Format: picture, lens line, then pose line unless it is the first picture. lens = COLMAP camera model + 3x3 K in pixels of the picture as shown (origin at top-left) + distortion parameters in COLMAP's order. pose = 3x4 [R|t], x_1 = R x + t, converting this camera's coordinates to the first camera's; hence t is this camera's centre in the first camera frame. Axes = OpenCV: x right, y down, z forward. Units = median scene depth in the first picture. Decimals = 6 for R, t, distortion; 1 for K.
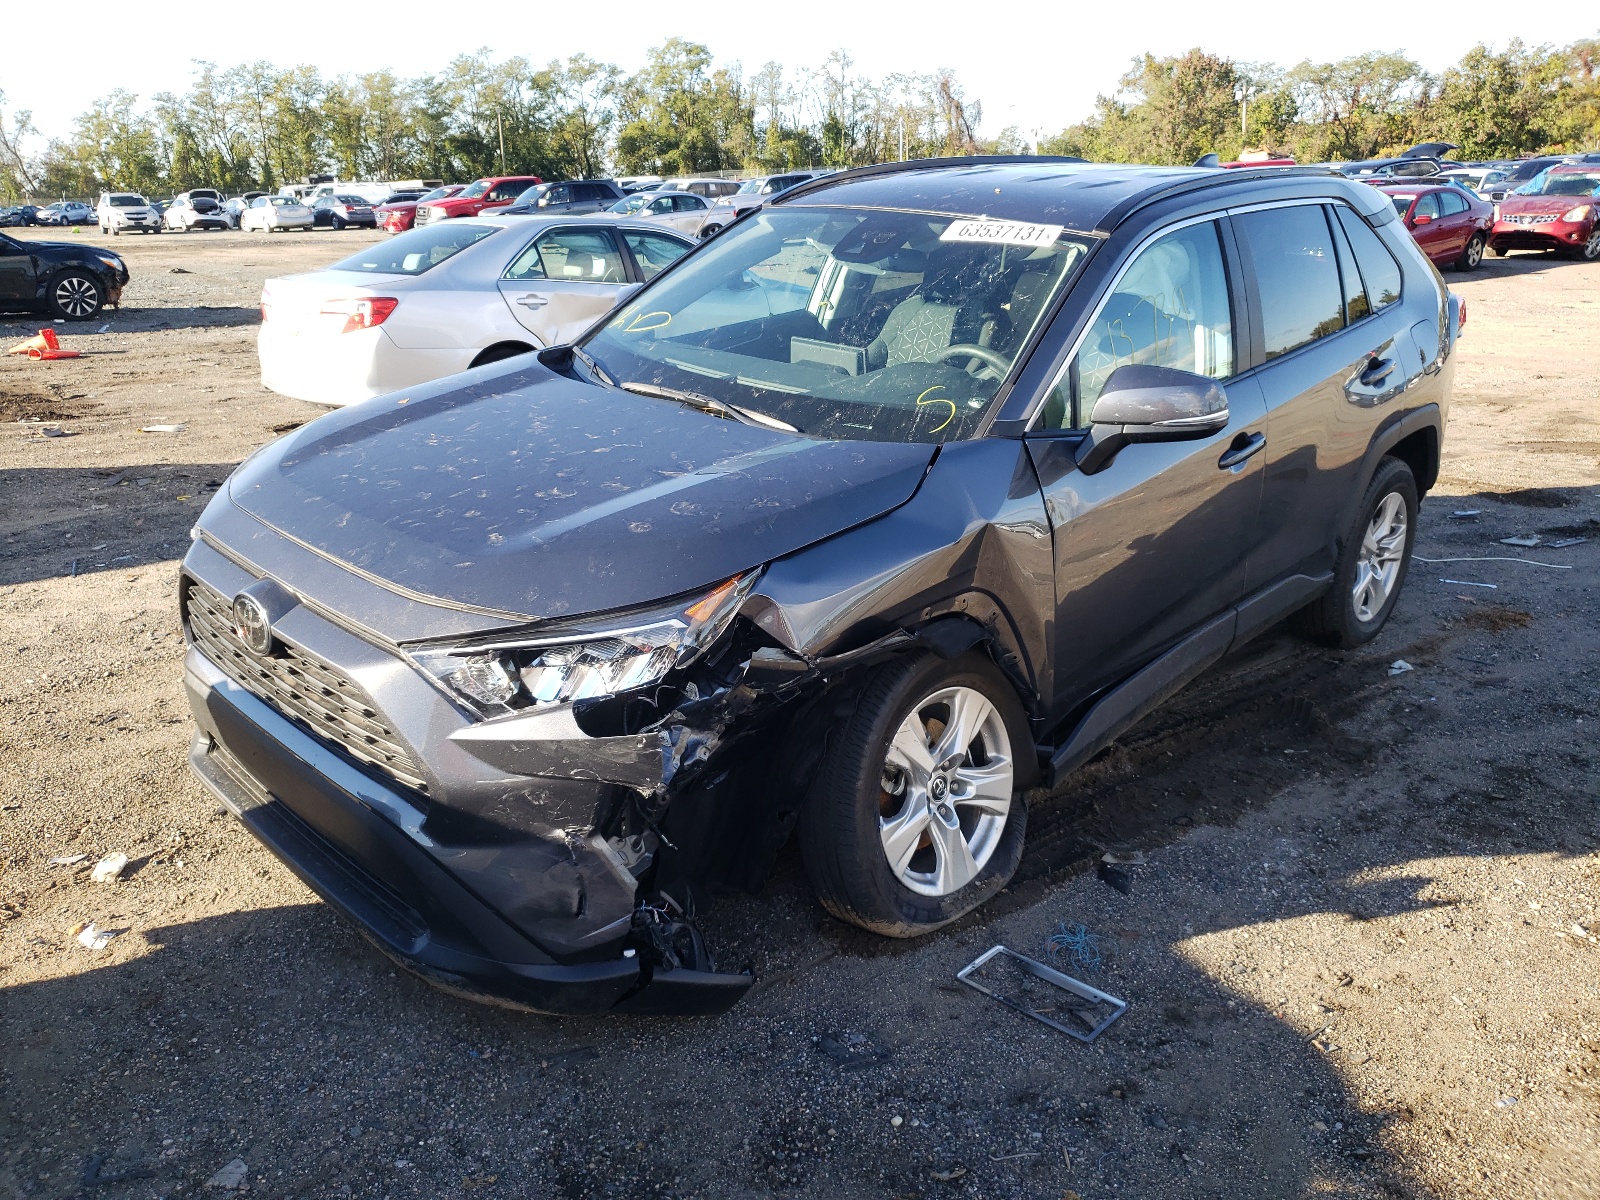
lens RADIAL K [[1293.1, 0, 800.0], [0, 1293.1, 600.0], [0, 0, 1]] dist [0.004223, 0.016216]
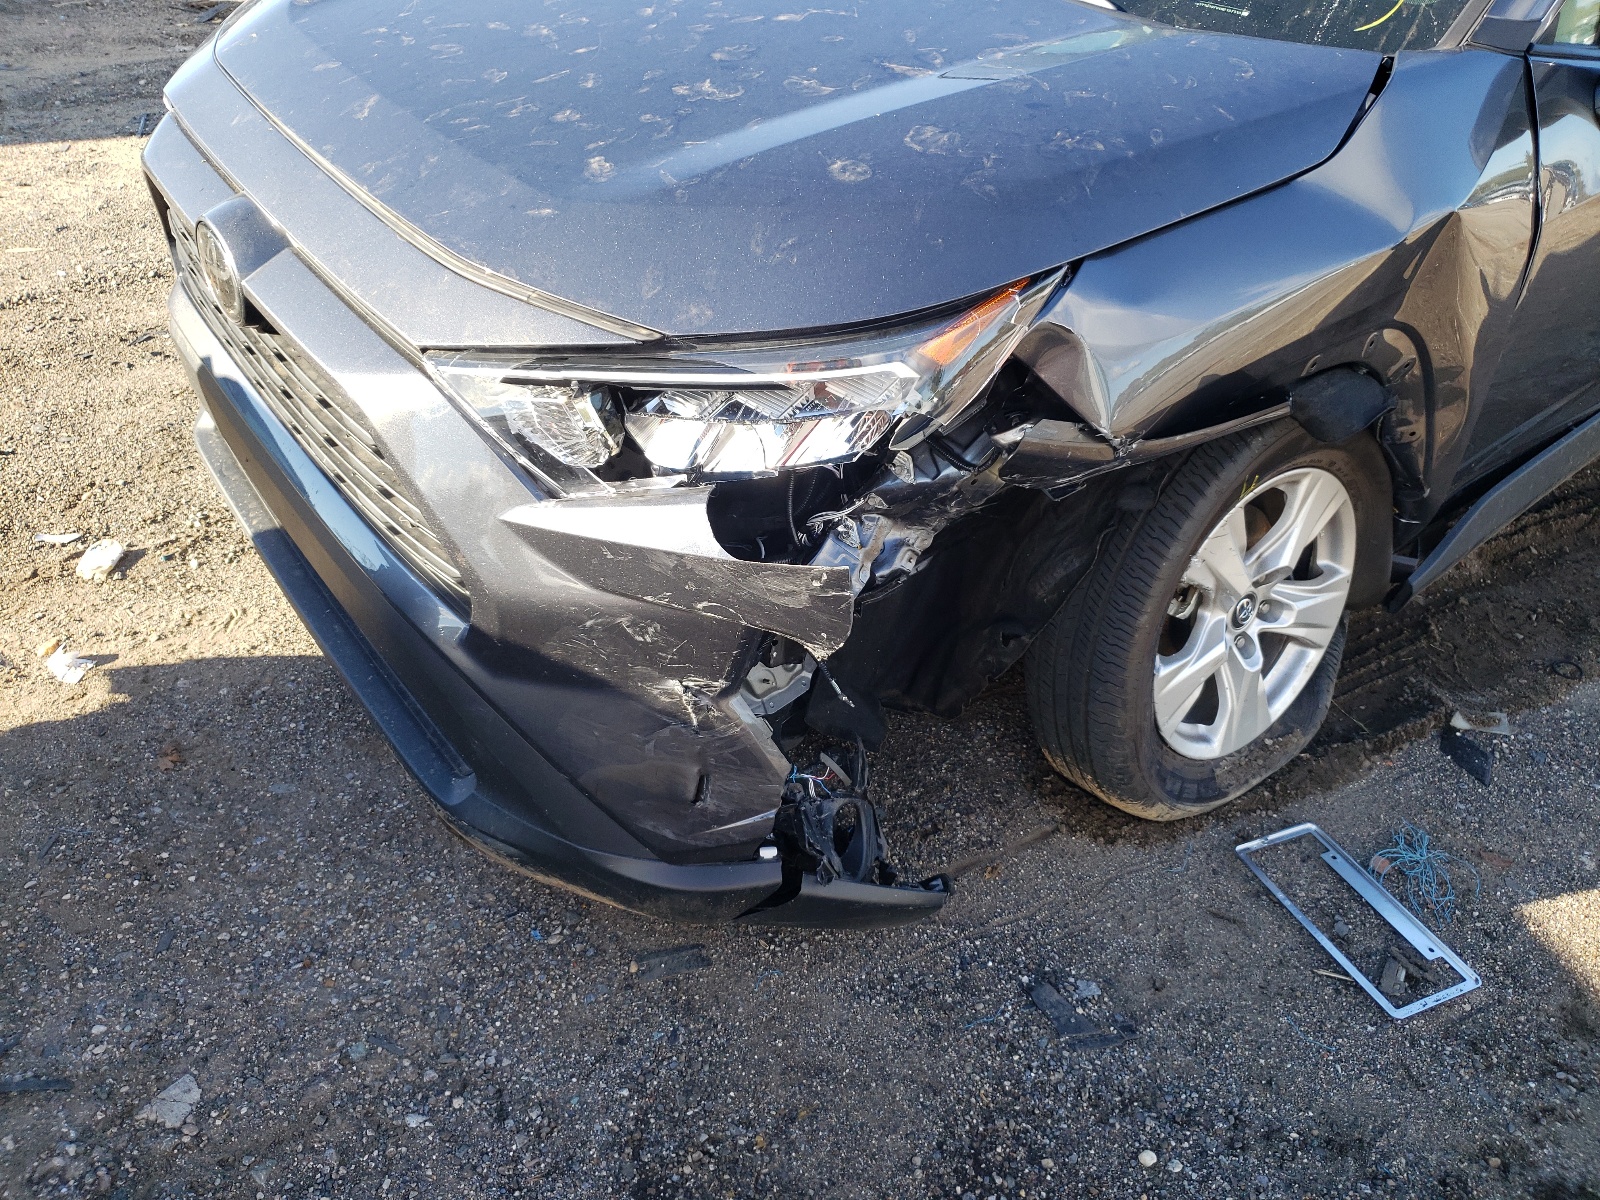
lens RADIAL K [[1293.1, 0, 800.0], [0, 1293.1, 600.0], [0, 0, 1]] dist [0.004223, 0.016216]
pose [[0.988176, 0.123969, -0.090225, -0.069024], [-0.092692, 0.951757, 0.292518, -0.039982], [0.122136, -0.280696, 0.951994, 0.394572]]
